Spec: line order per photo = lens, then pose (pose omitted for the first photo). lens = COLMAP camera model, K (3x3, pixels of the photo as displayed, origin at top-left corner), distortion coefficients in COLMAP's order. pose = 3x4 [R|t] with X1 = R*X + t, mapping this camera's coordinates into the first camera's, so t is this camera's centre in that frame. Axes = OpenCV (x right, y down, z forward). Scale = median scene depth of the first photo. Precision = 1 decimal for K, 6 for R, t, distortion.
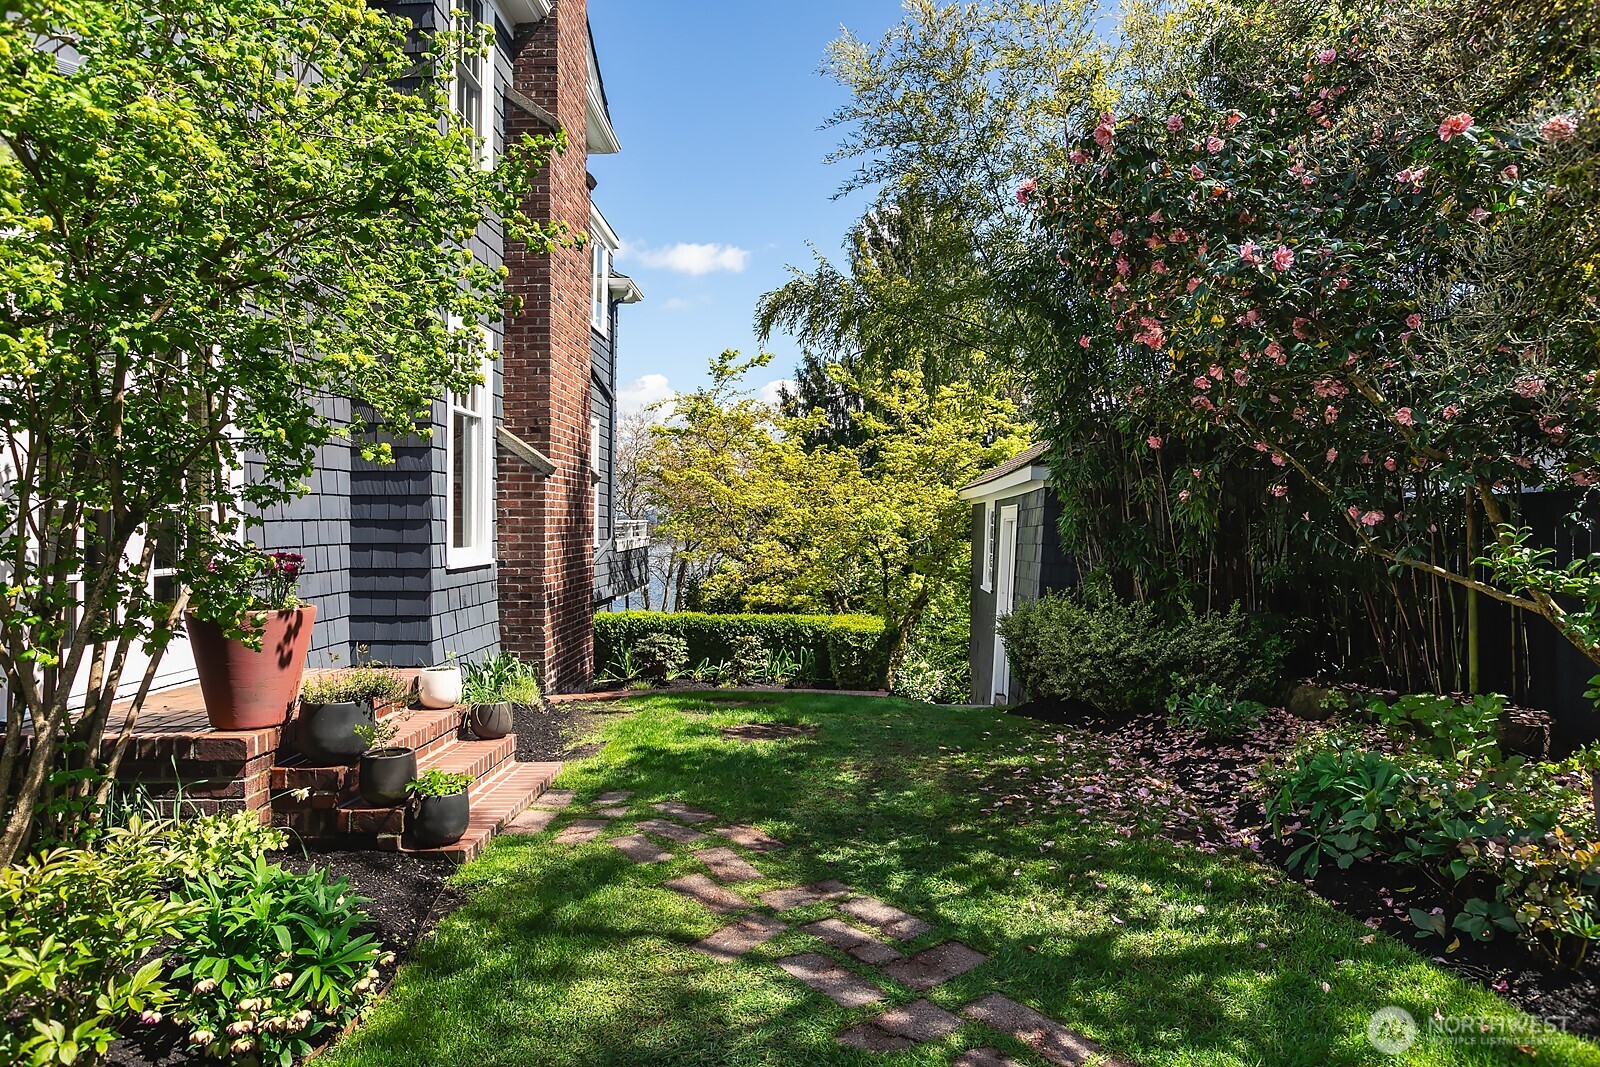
lens RADIAL K [[991.7, 0, 800.0], [0, 991.7, 533.5], [0, 0, 1]] dist [0.001821, 0.000667]
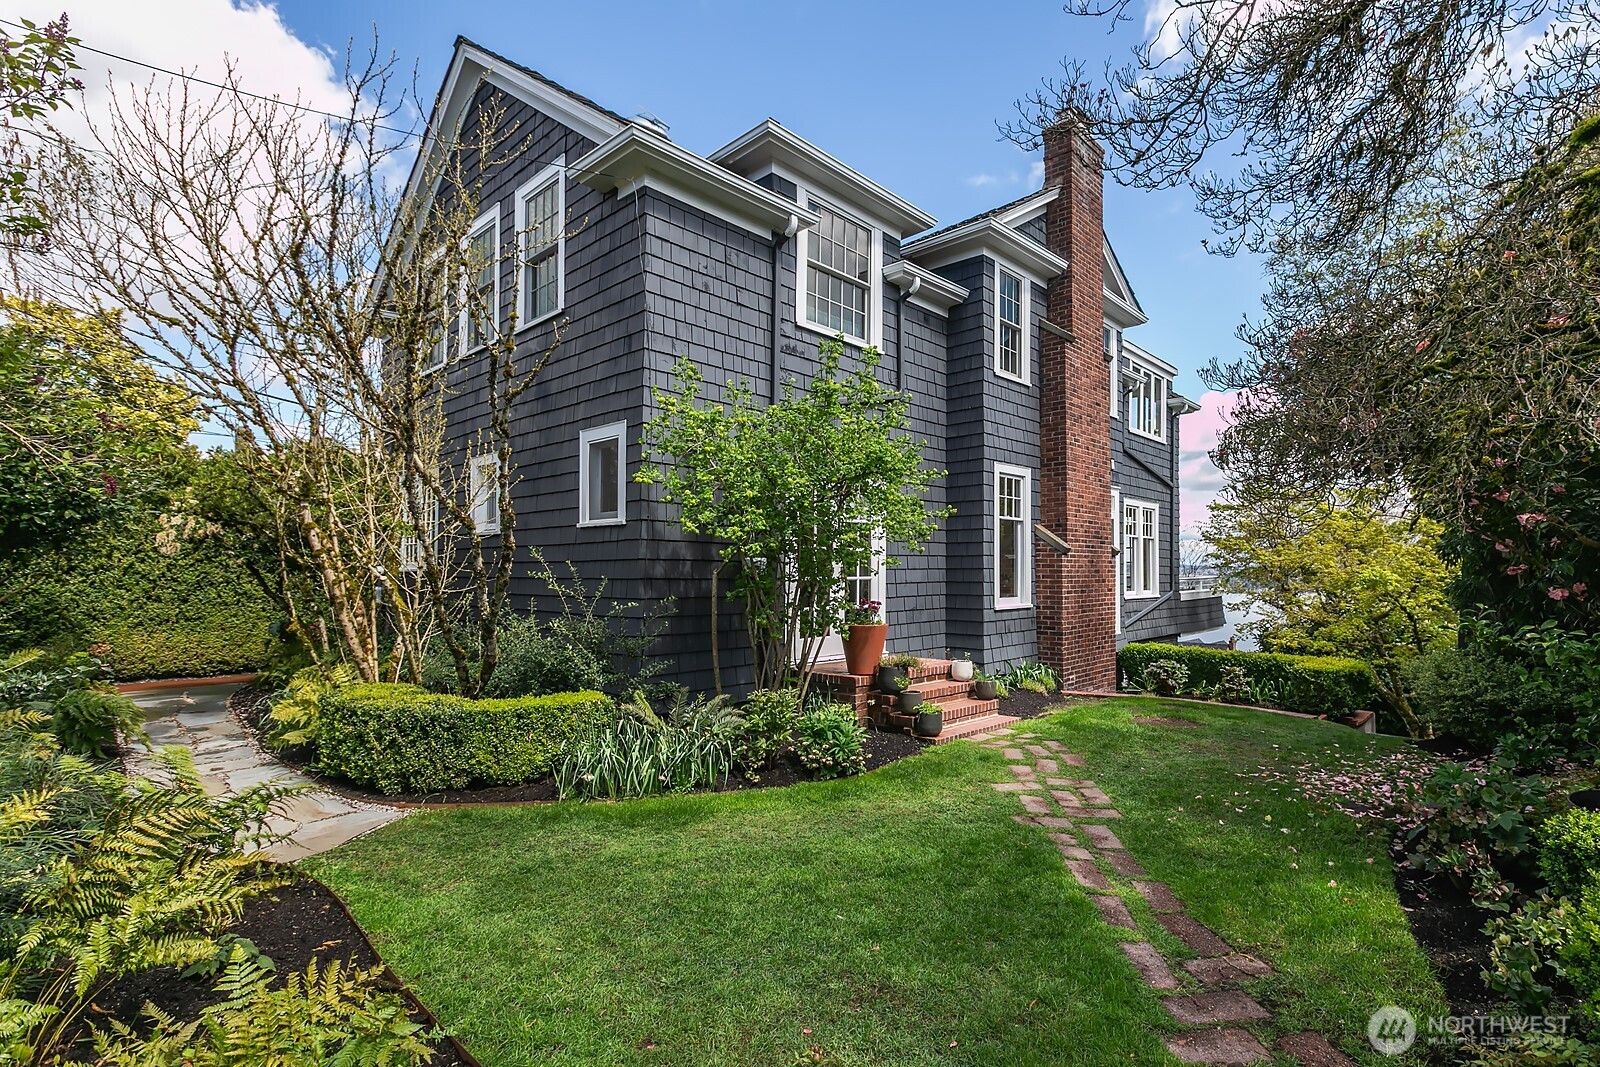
lens RADIAL K [[757.1, 0, 800.0], [0, 757.1, 533.5], [0, 0, 1]] dist [0.002094, 0.000281]
pose [[0.740783, -0.035063, -0.670829, 0.265874], [-0.007502, 0.998143, -0.060455, -0.013787], [0.671703, 0.049817, 0.739144, -0.209831]]
